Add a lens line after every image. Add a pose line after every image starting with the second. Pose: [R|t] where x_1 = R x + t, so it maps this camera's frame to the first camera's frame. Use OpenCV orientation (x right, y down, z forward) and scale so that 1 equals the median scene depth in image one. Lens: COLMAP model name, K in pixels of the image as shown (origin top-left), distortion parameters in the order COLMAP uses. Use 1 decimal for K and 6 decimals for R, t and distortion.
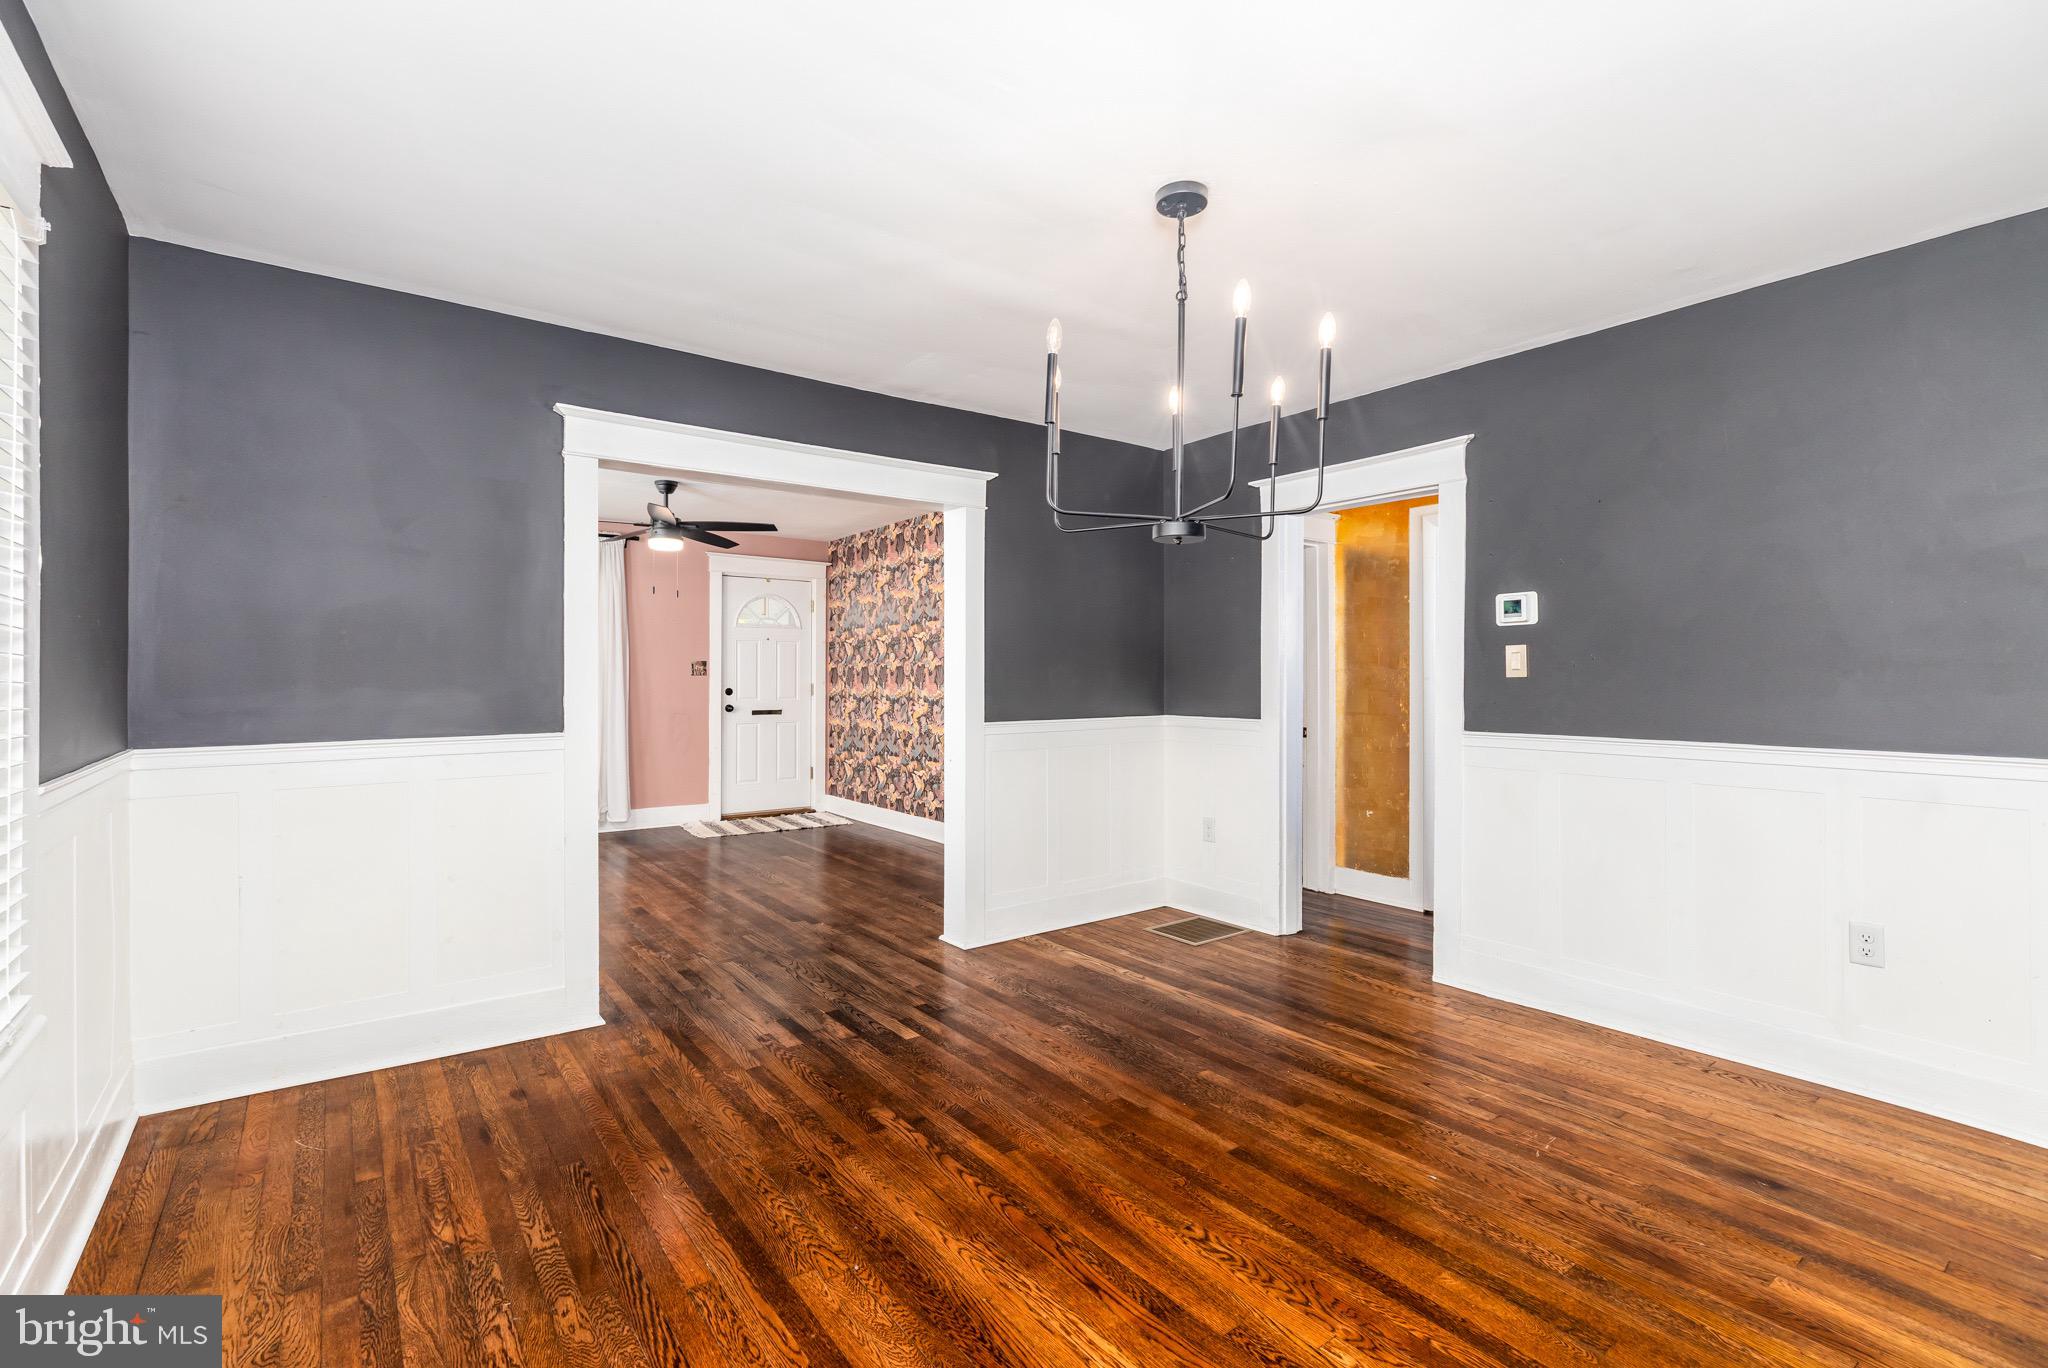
lens RADIAL K [[947.9, 0, 1058.8], [0, 947.9, 674.7], [0, 0, 1]] dist [0.001316, 0.000166]
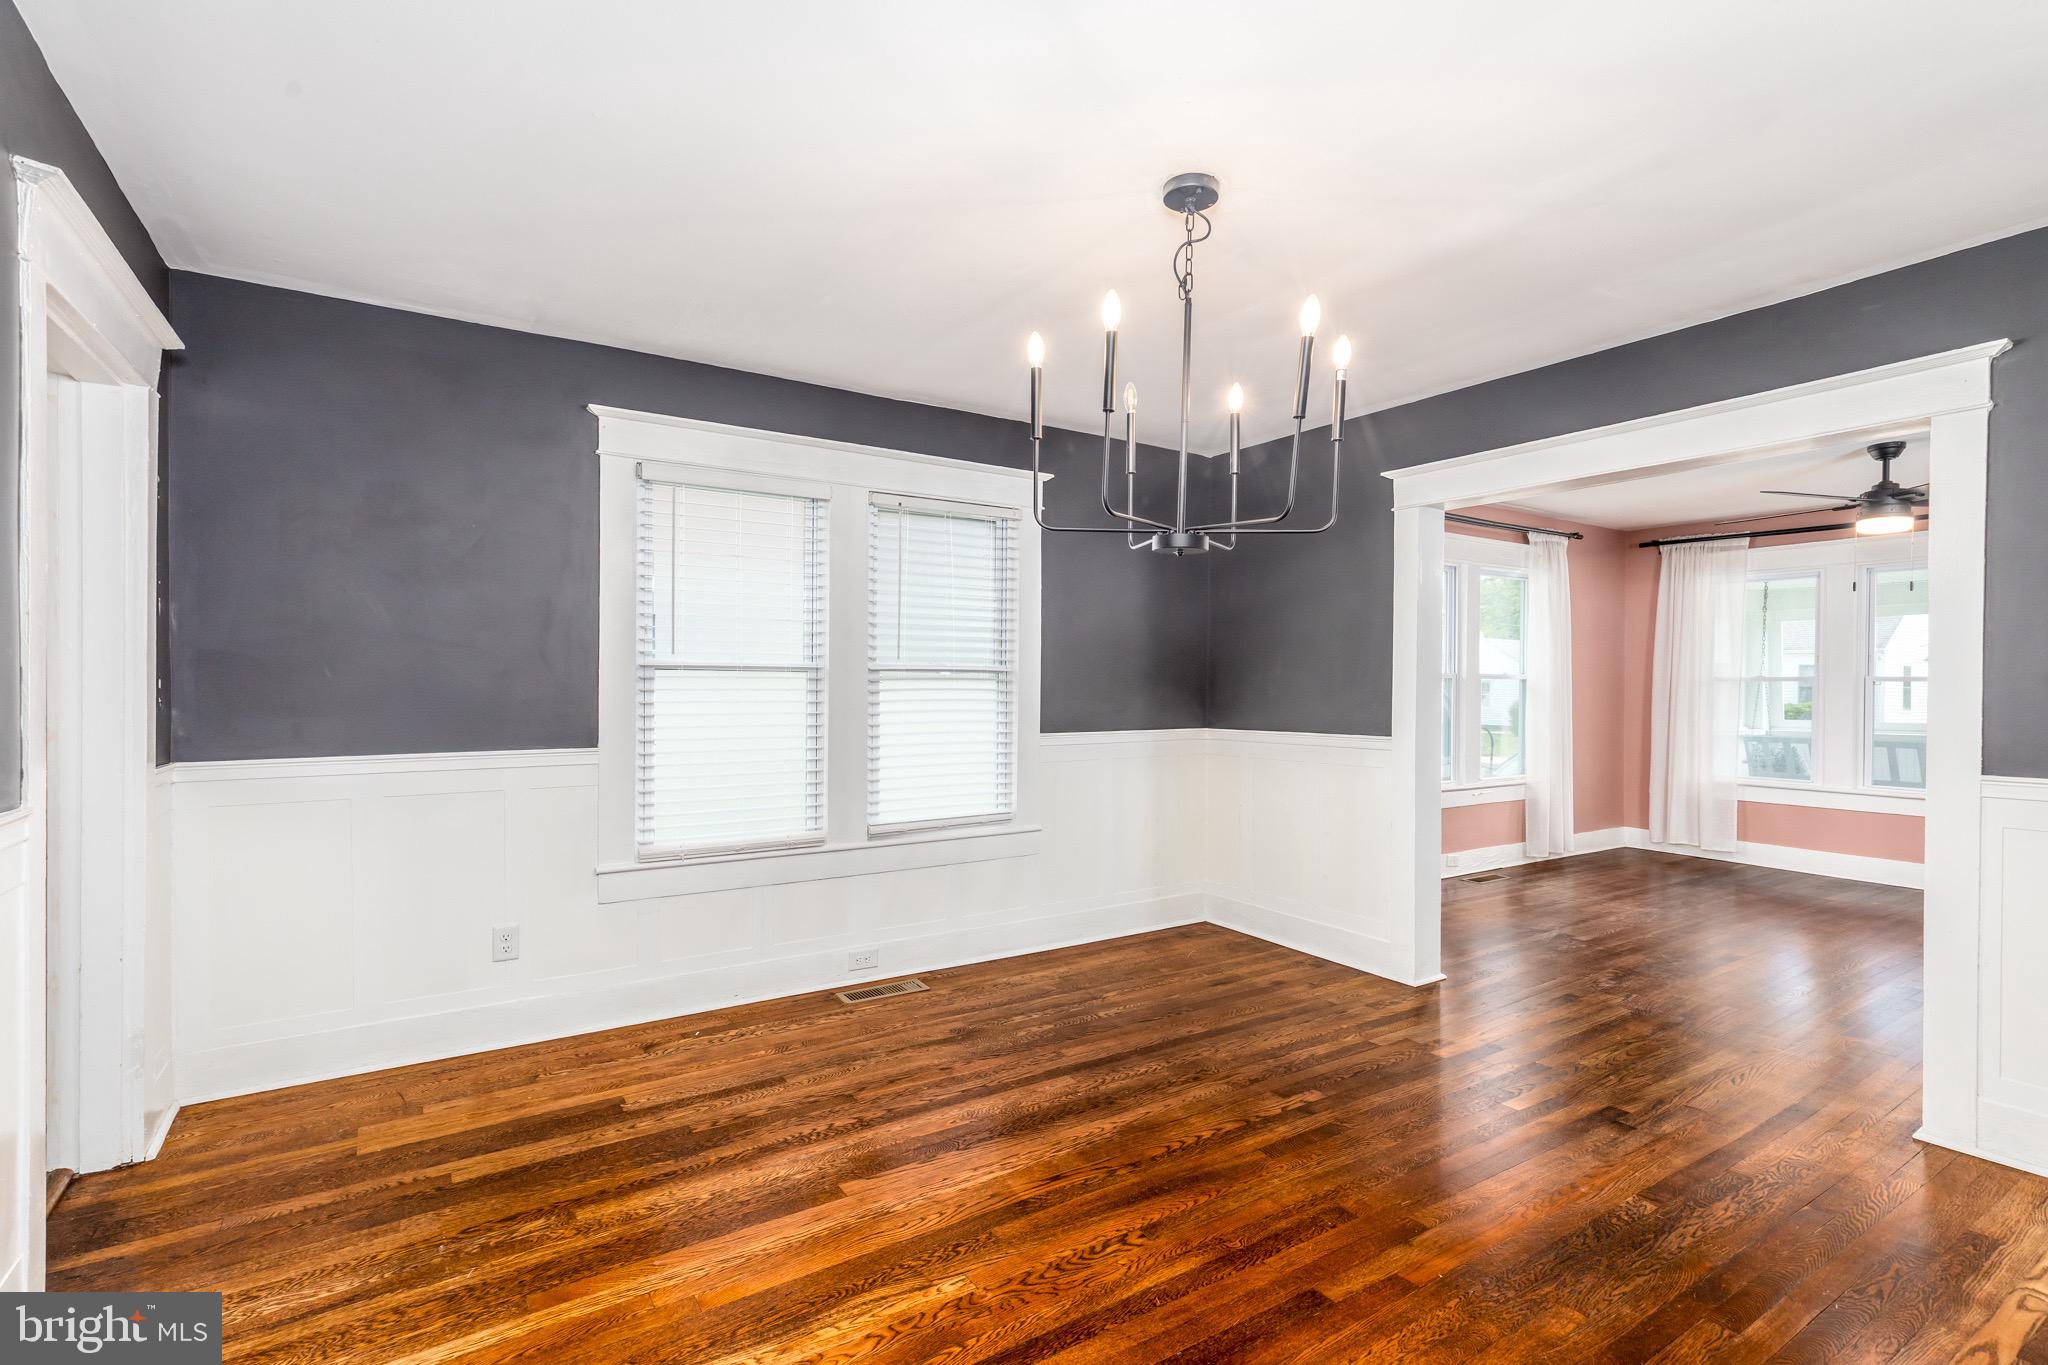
lens RADIAL K [[943.5, 0, 1005.8], [0, 943.5, 691.6], [0, 0, 1]] dist [0.003331, 0.000167]
pose [[-0.095002, 0.005156, -0.995464, 0.956064], [-0.004850, 0.999972, 0.005642, -0.002523], [0.995465, 0.005364, -0.094975, 0.785534]]
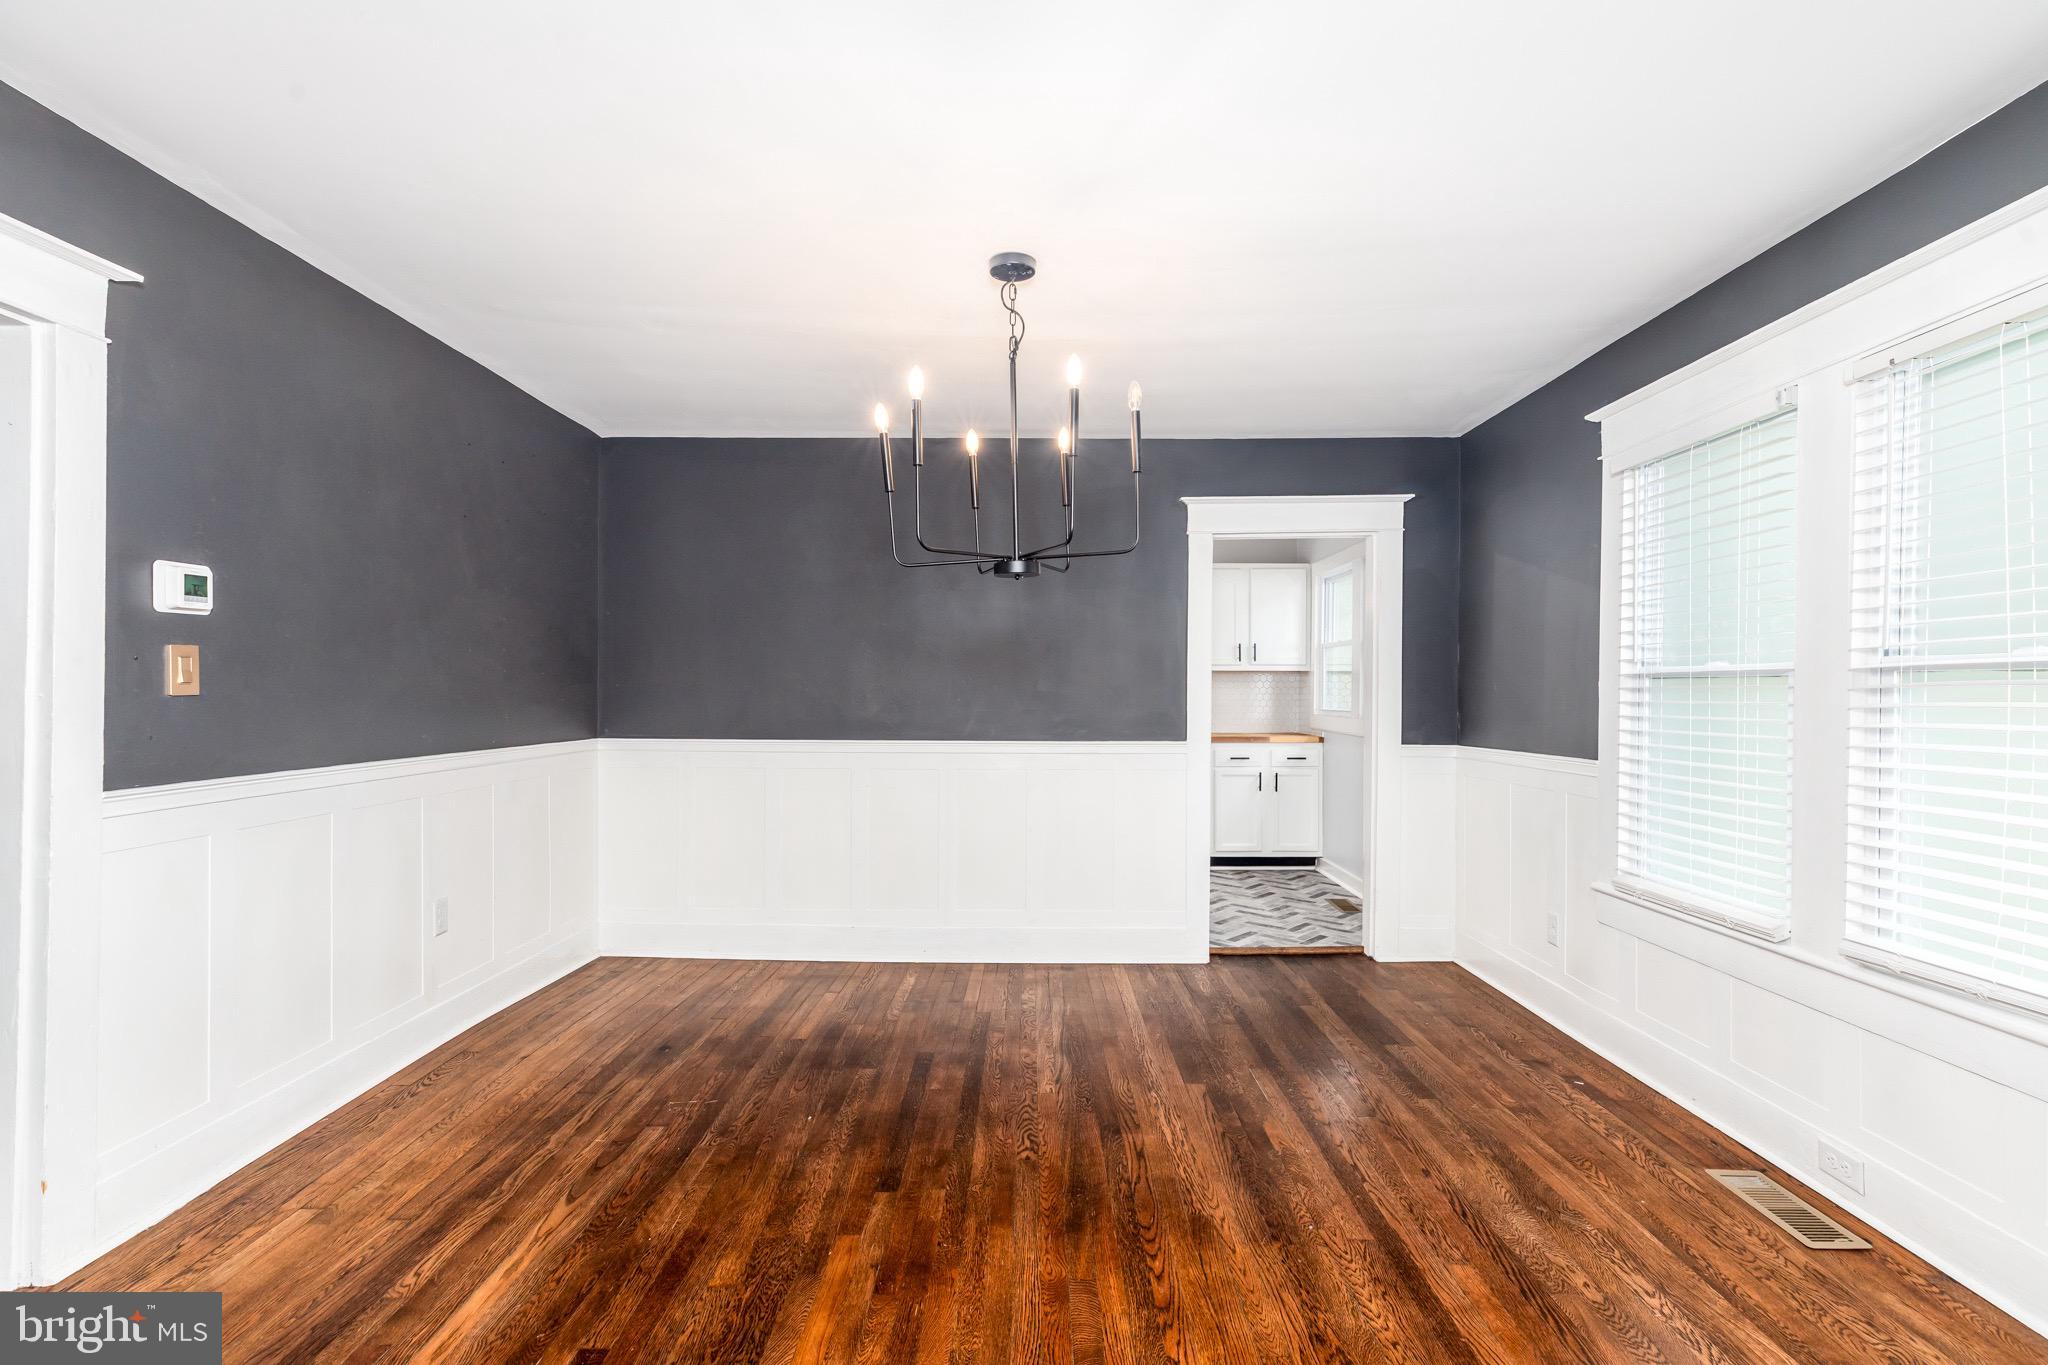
lens RADIAL K [[960.2, 0, 988.8], [0, 960.2, 690.2], [0, 0, 1]] dist [0.002063, -0.000306]
pose [[-0.765060, -0.003315, 0.643950, -0.500164], [-0.005853, 0.999981, -0.001805, -0.003157], [-0.643932, -0.005150, -0.765065, 1.626415]]
